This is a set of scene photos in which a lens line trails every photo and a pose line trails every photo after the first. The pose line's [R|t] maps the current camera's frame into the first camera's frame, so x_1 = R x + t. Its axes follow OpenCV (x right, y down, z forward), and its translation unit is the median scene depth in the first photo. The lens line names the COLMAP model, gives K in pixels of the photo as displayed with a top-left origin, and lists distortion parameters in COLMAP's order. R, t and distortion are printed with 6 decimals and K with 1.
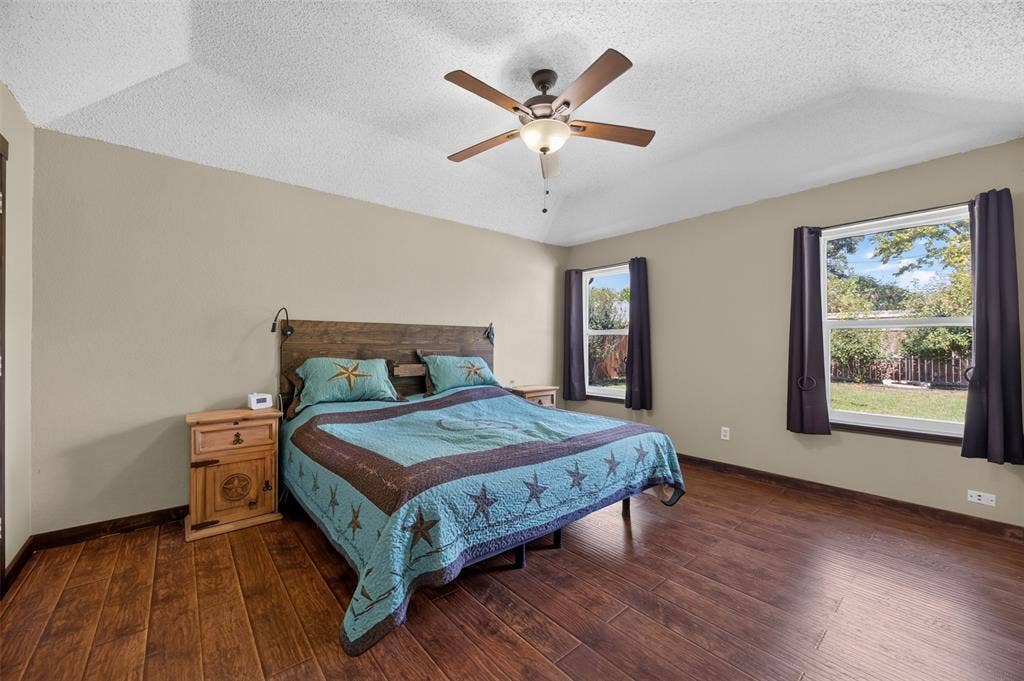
lens RADIAL K [[393.2, 0, 492.7], [0, 393.2, 363.5], [0, 0, 1]] dist [-0.027707, 0.000035]
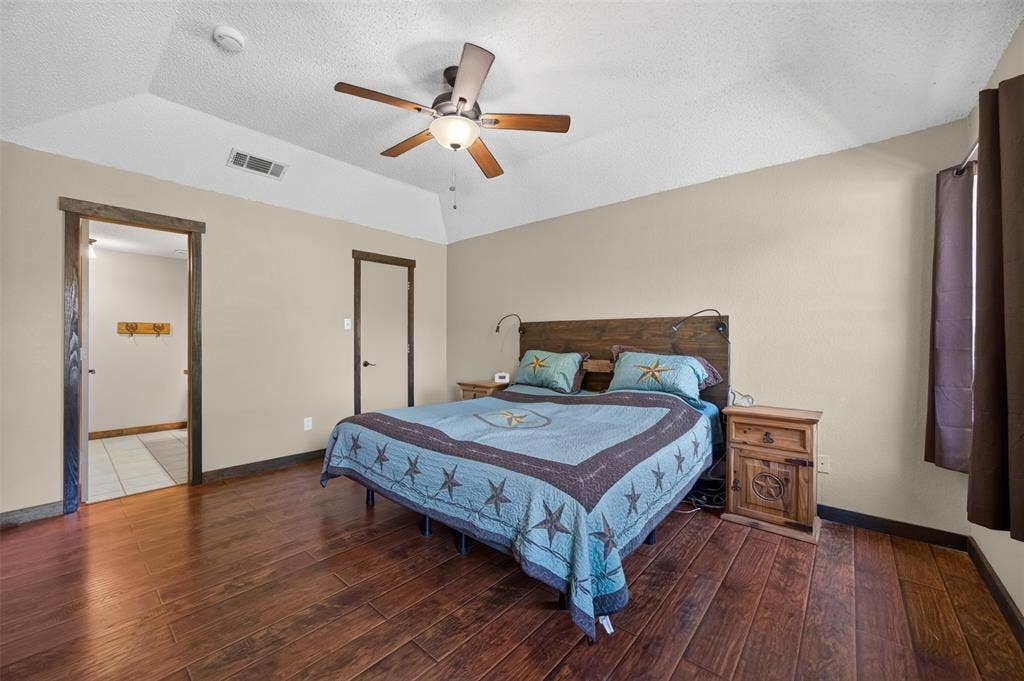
lens RADIAL K [[395.3, 0, 511.8], [0, 395.3, 346.8], [0, 0, 1]] dist [-0.002884, 0.000029]
pose [[0.183721, 0.016526, -0.982839, 0.780666], [-0.045262, 0.998940, 0.008336, -0.032002], [0.981936, 0.042953, 0.184275, 0.635823]]
